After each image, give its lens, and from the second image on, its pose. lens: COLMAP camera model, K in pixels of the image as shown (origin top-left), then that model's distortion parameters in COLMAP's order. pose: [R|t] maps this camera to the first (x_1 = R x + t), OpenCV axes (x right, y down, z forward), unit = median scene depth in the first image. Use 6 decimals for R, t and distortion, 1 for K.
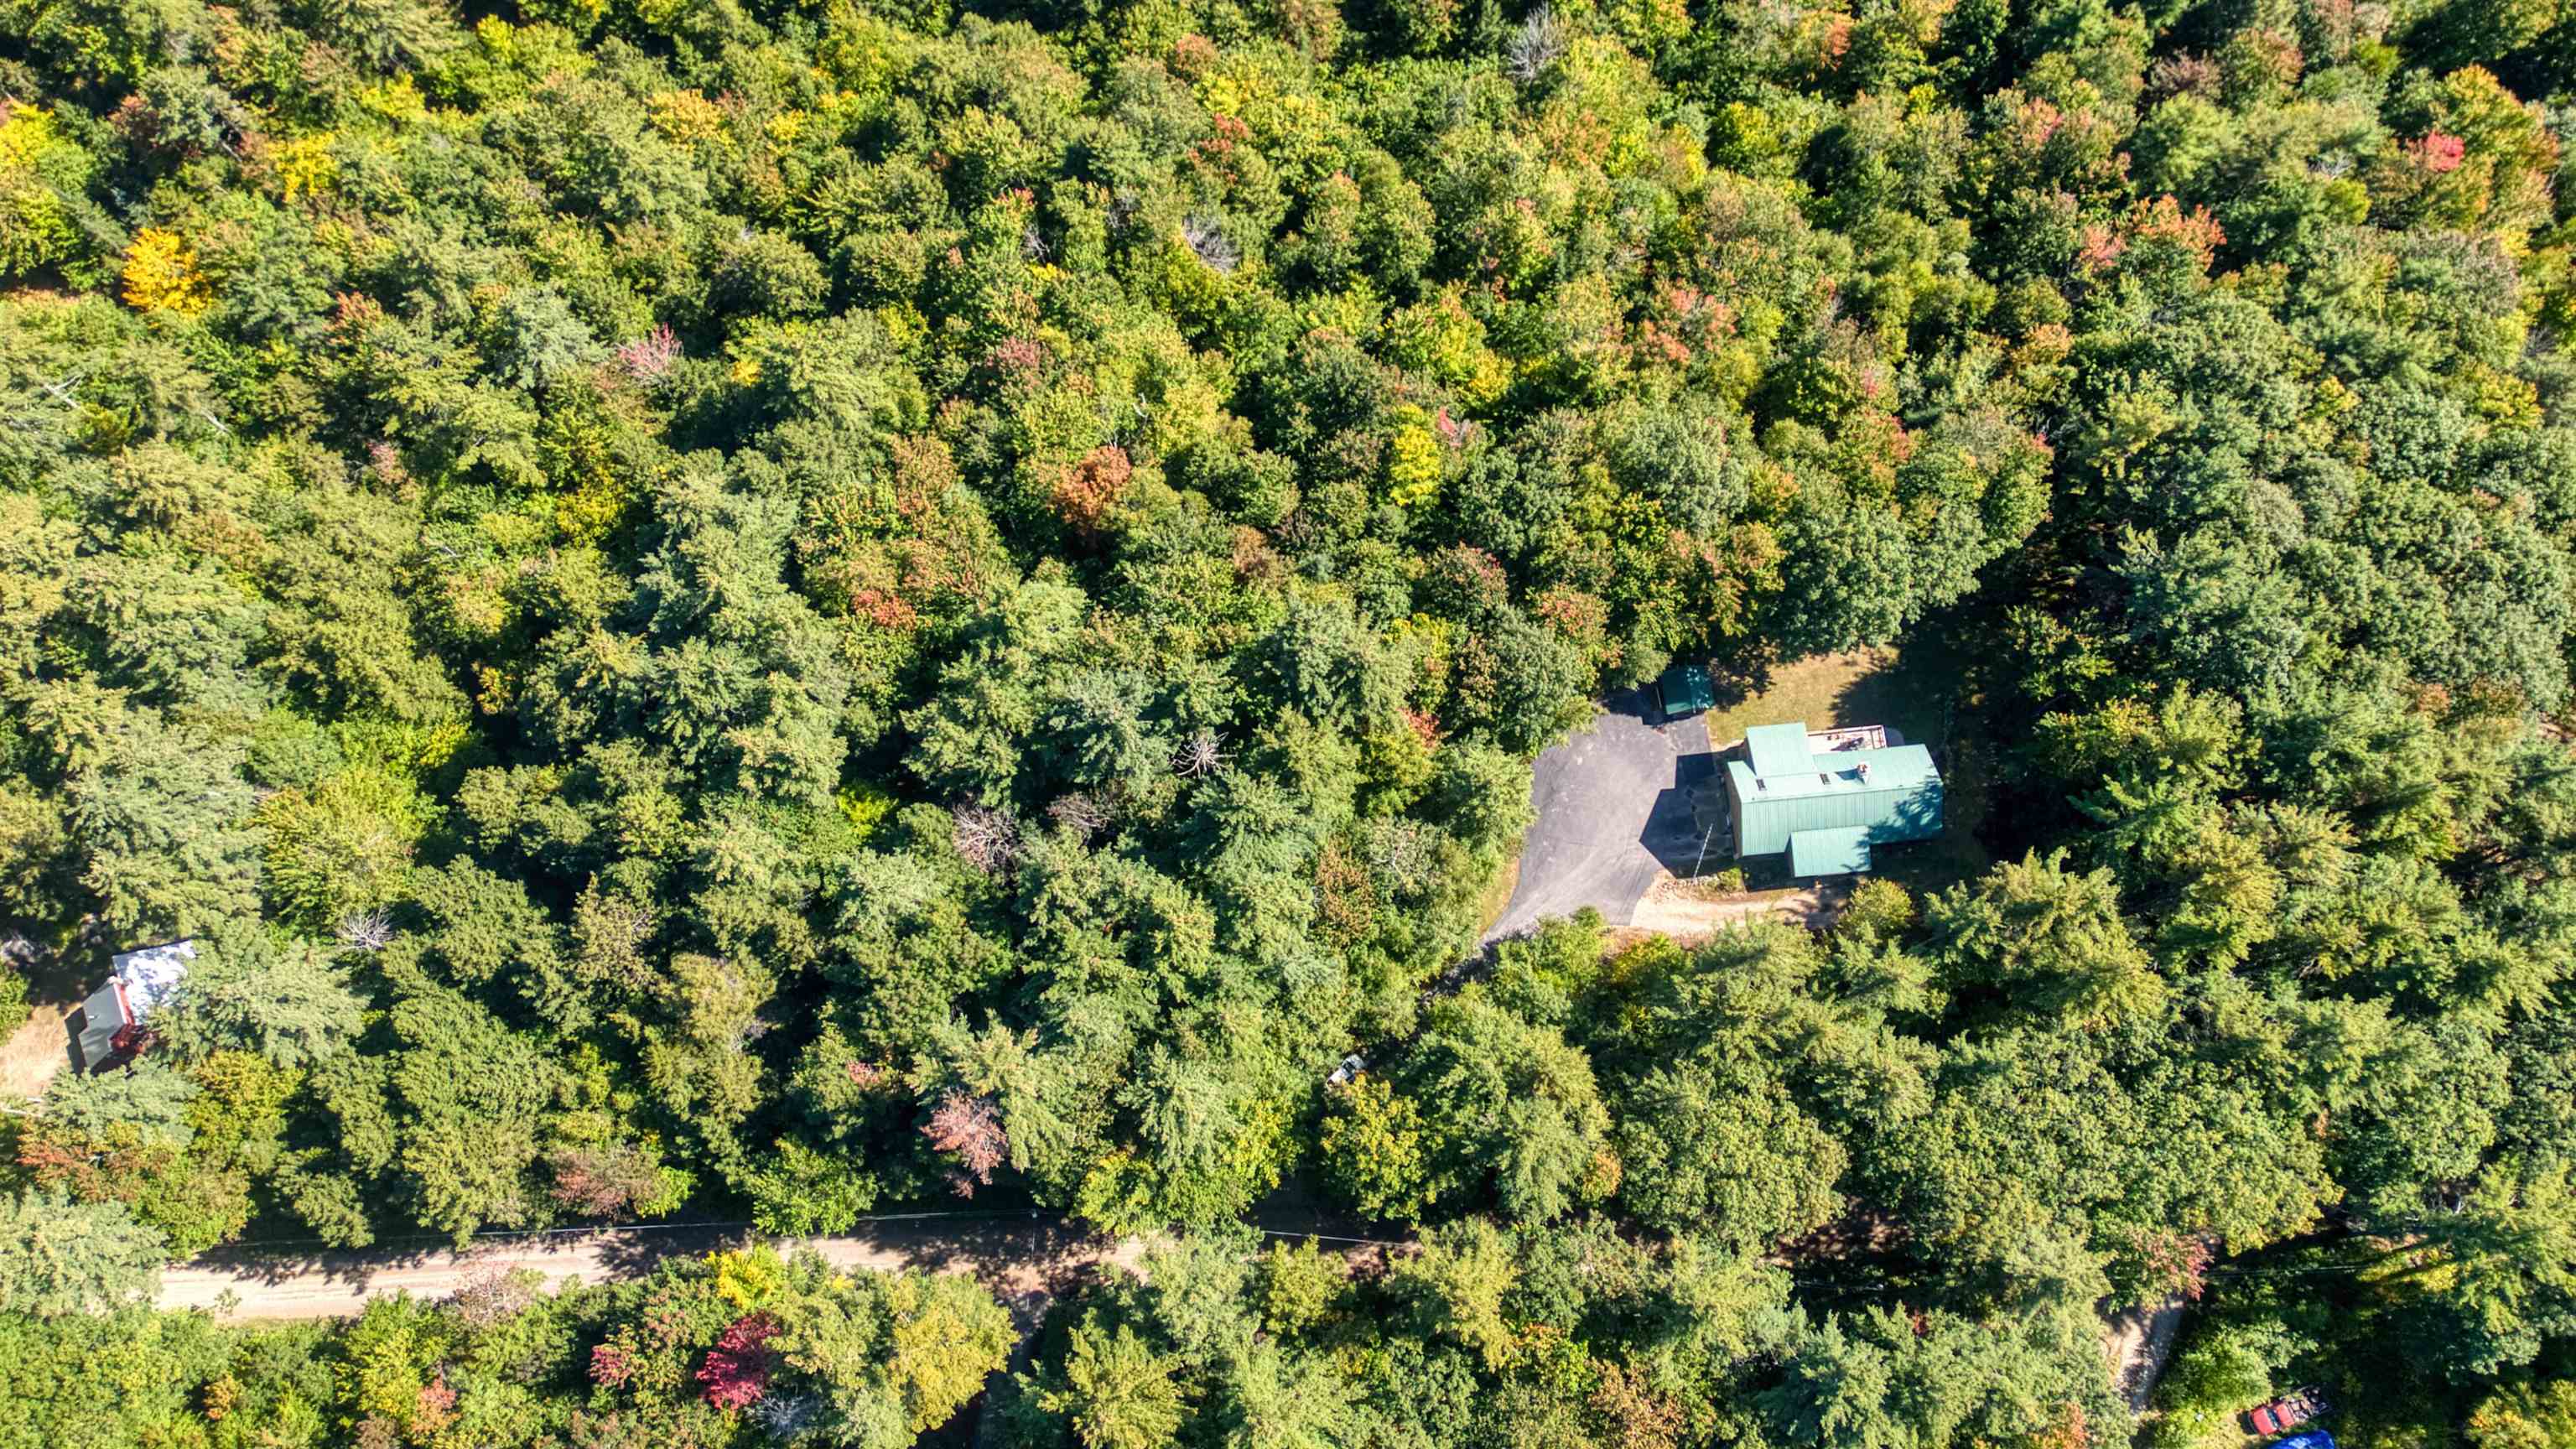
lens RADIAL K [[1922.4, 0, 1288.0], [0, 1922.4, 724.5], [0, 0, 1]] dist [0.065459, -0.050621]
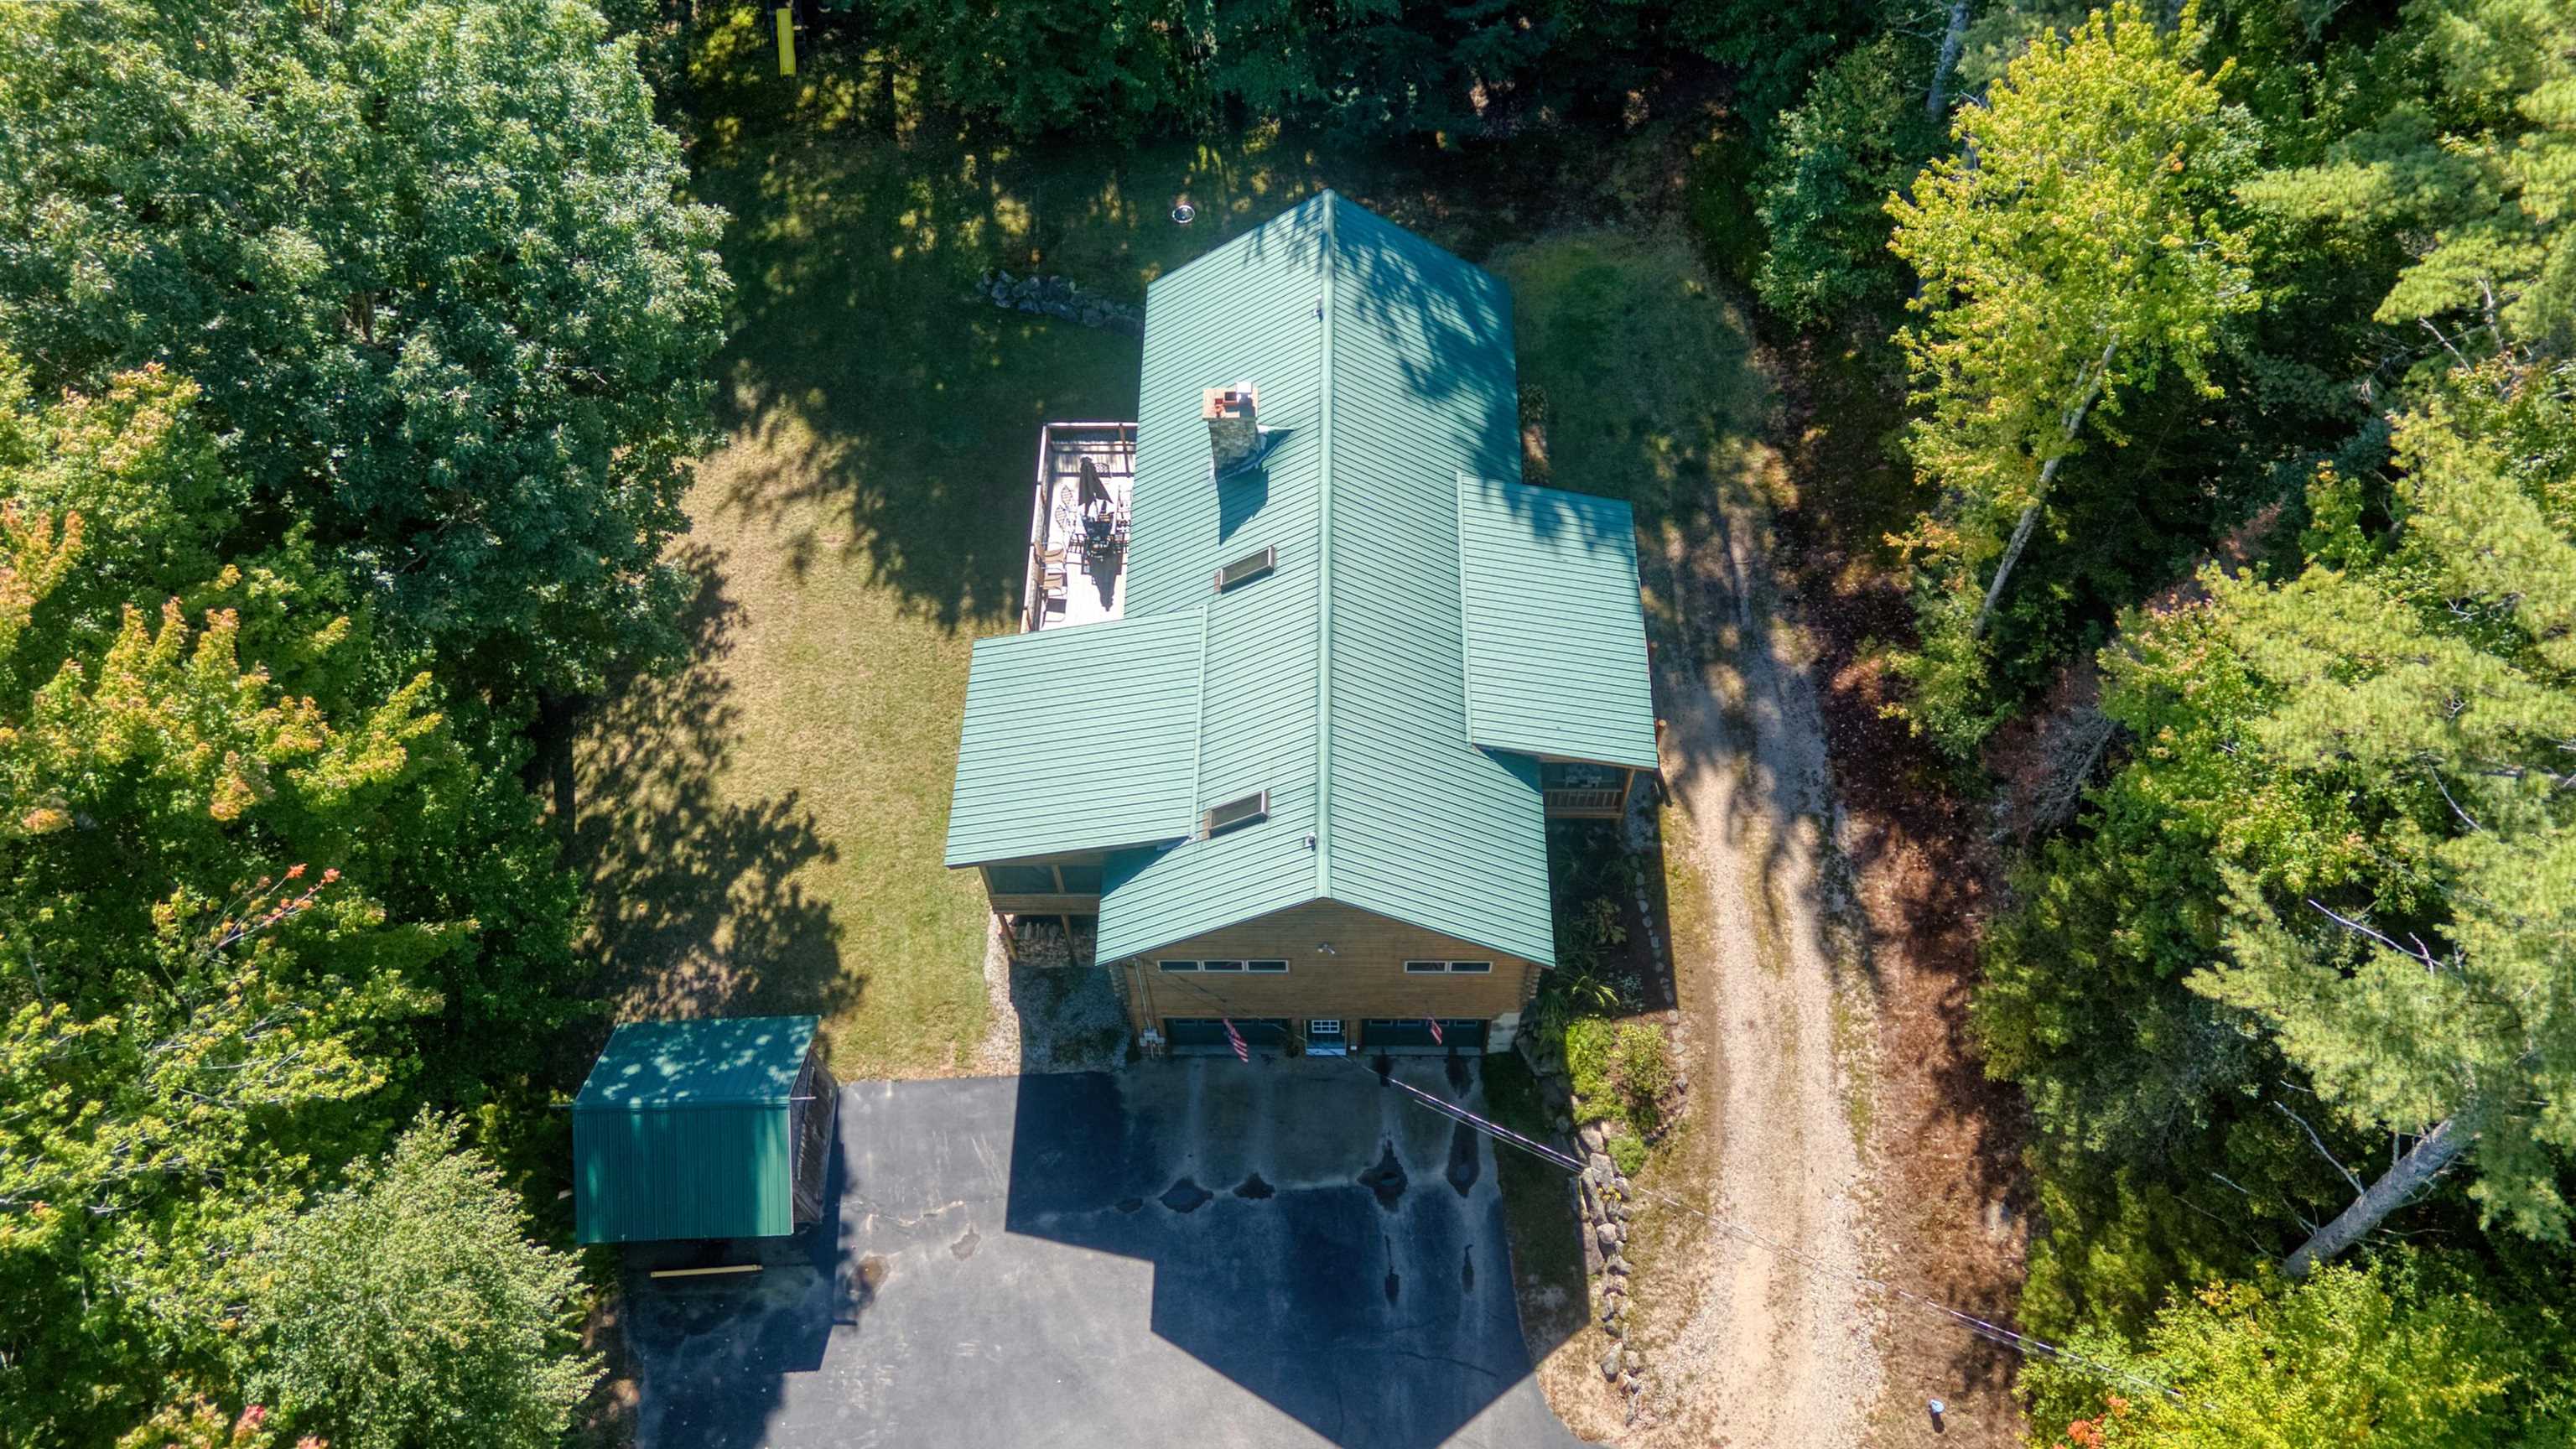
lens RADIAL K [[1795.1, 0, 1288.0], [0, 1795.1, 724.5], [0, 0, 1]] dist [0.074782, -0.072312]
pose [[0.106159, -0.832451, 0.543834, 0.148672], [0.964358, 0.219505, 0.147751, 0.005759], [-0.242370, 0.508766, 0.826083, 0.828938]]
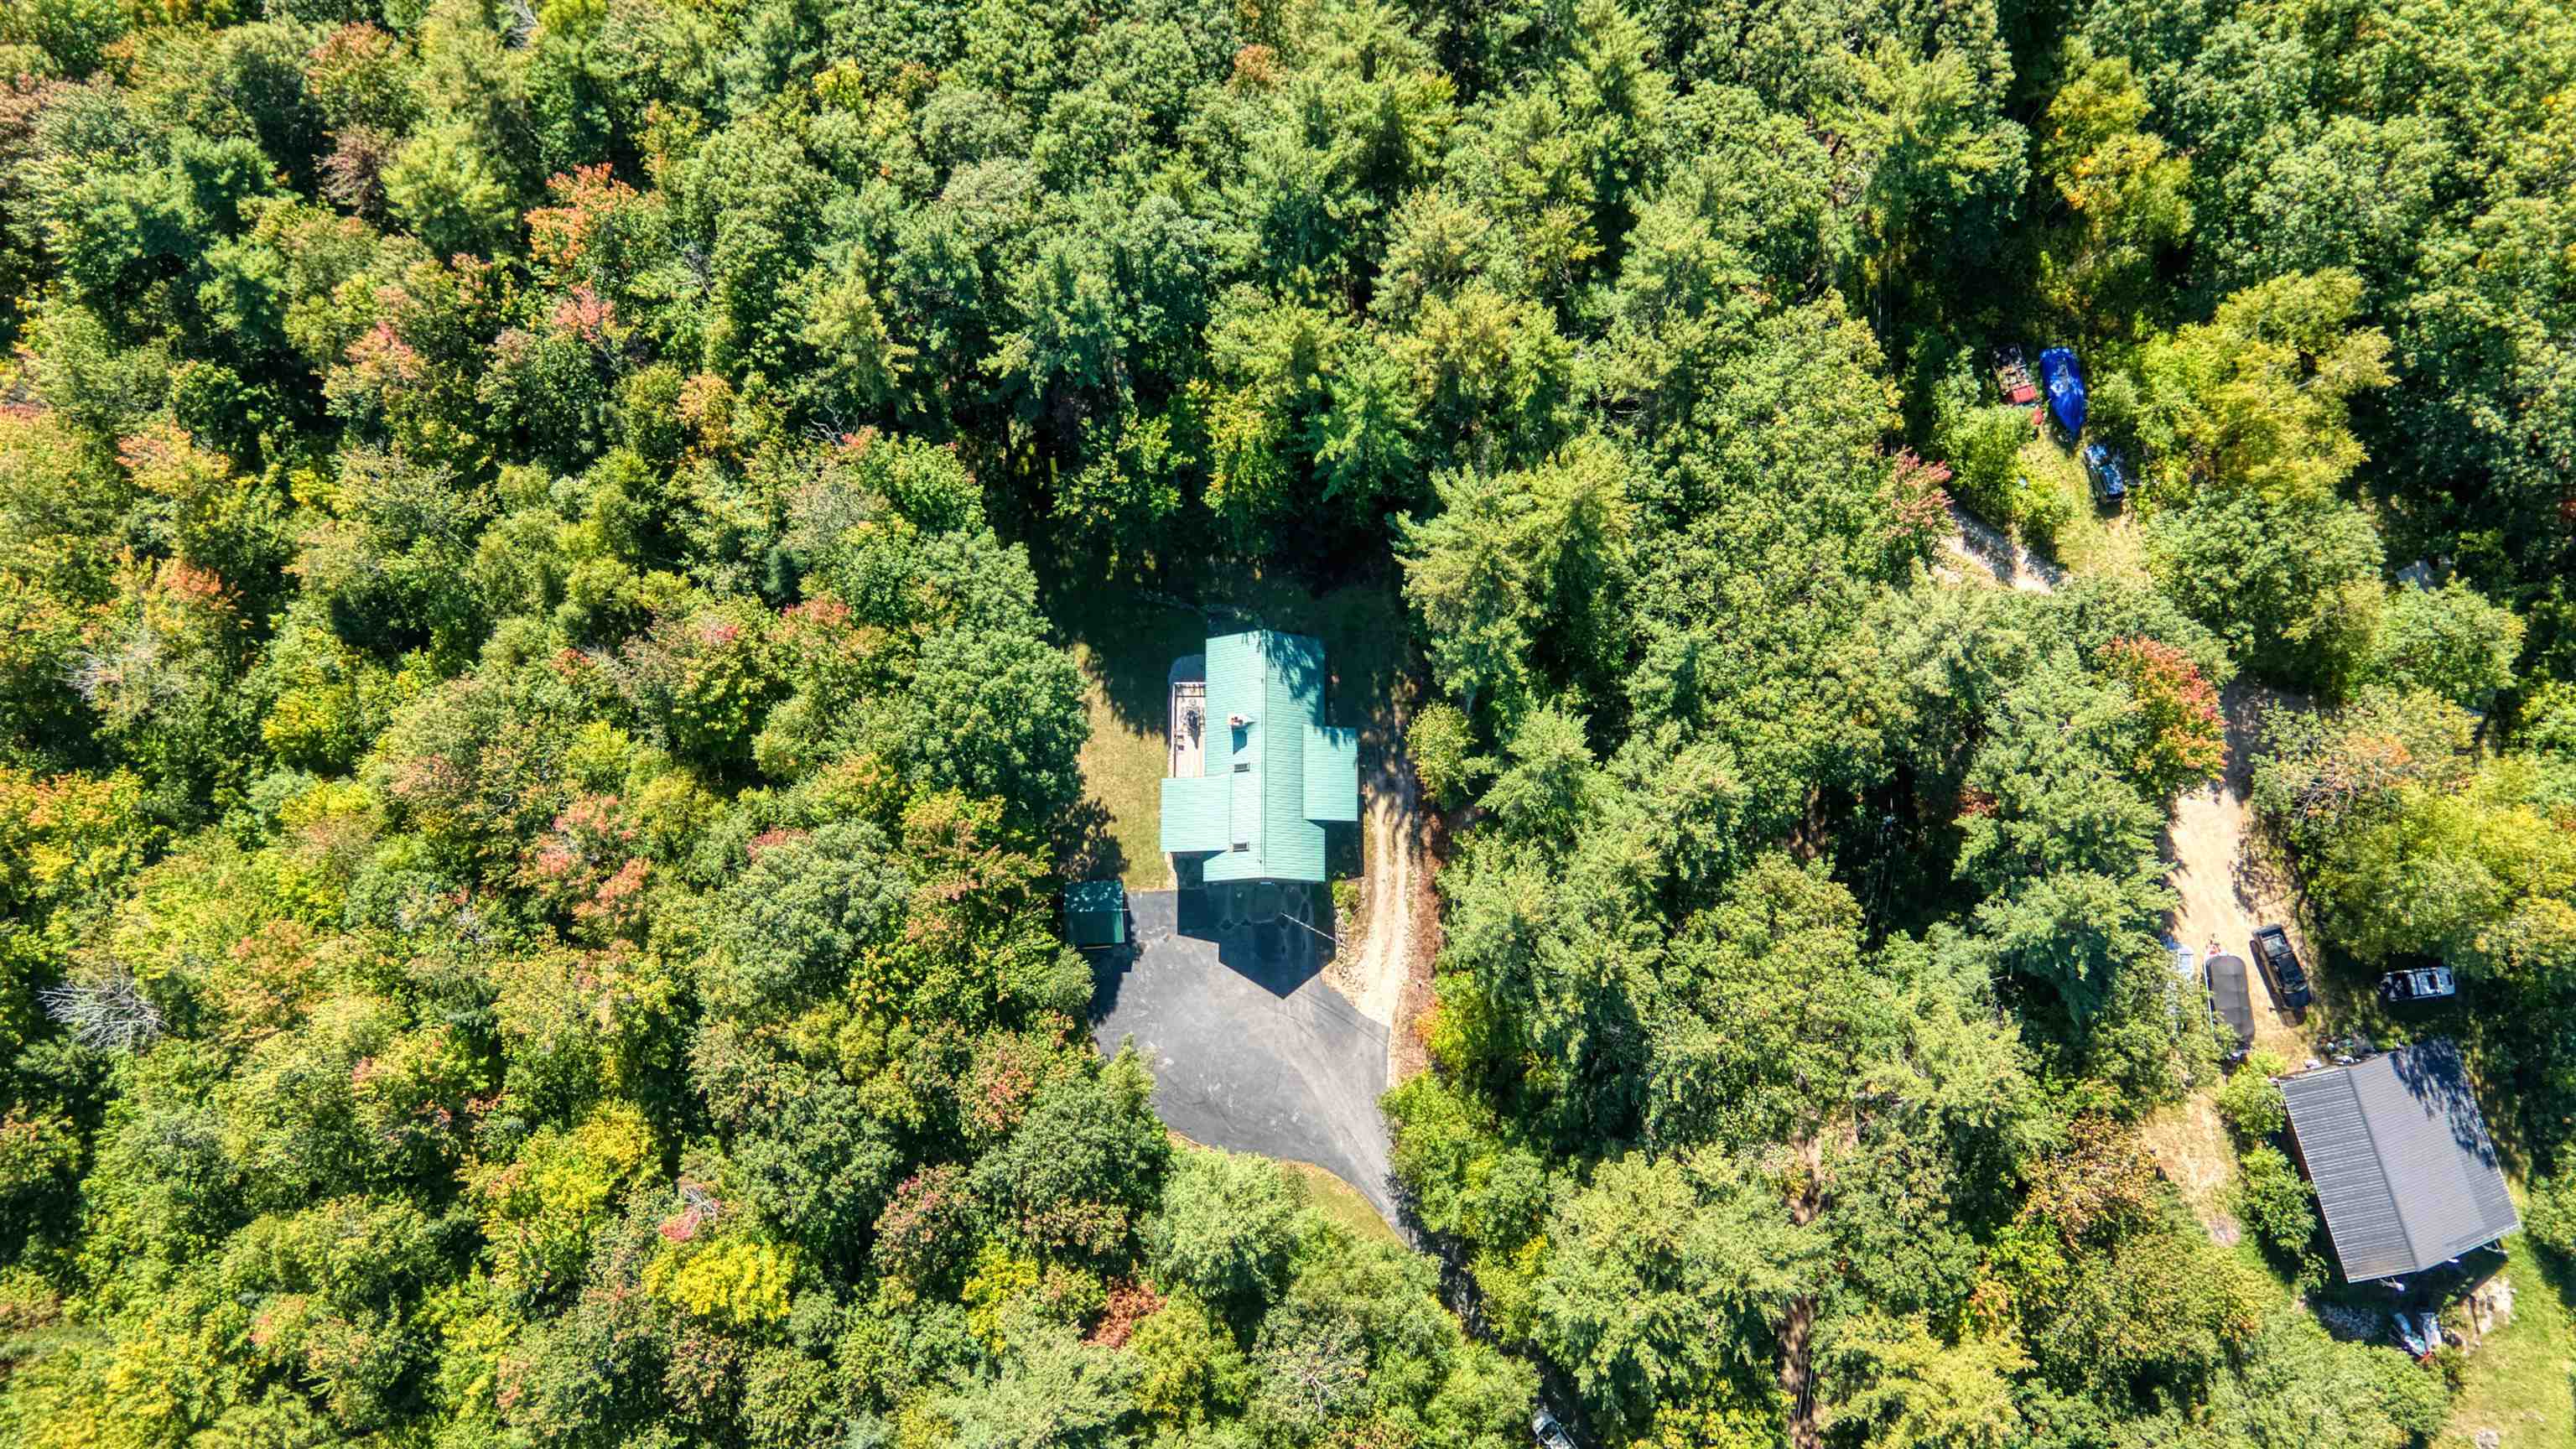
lens RADIAL K [[1795.1, 0, 1288.0], [0, 1795.1, 724.5], [0, 0, 1]] dist [0.074782, -0.072312]
pose [[0.092650, -0.974680, 0.203509, 0.146832], [0.963167, 0.139549, 0.229858, -0.123766], [-0.252437, 0.174717, 0.951709, 0.291828]]
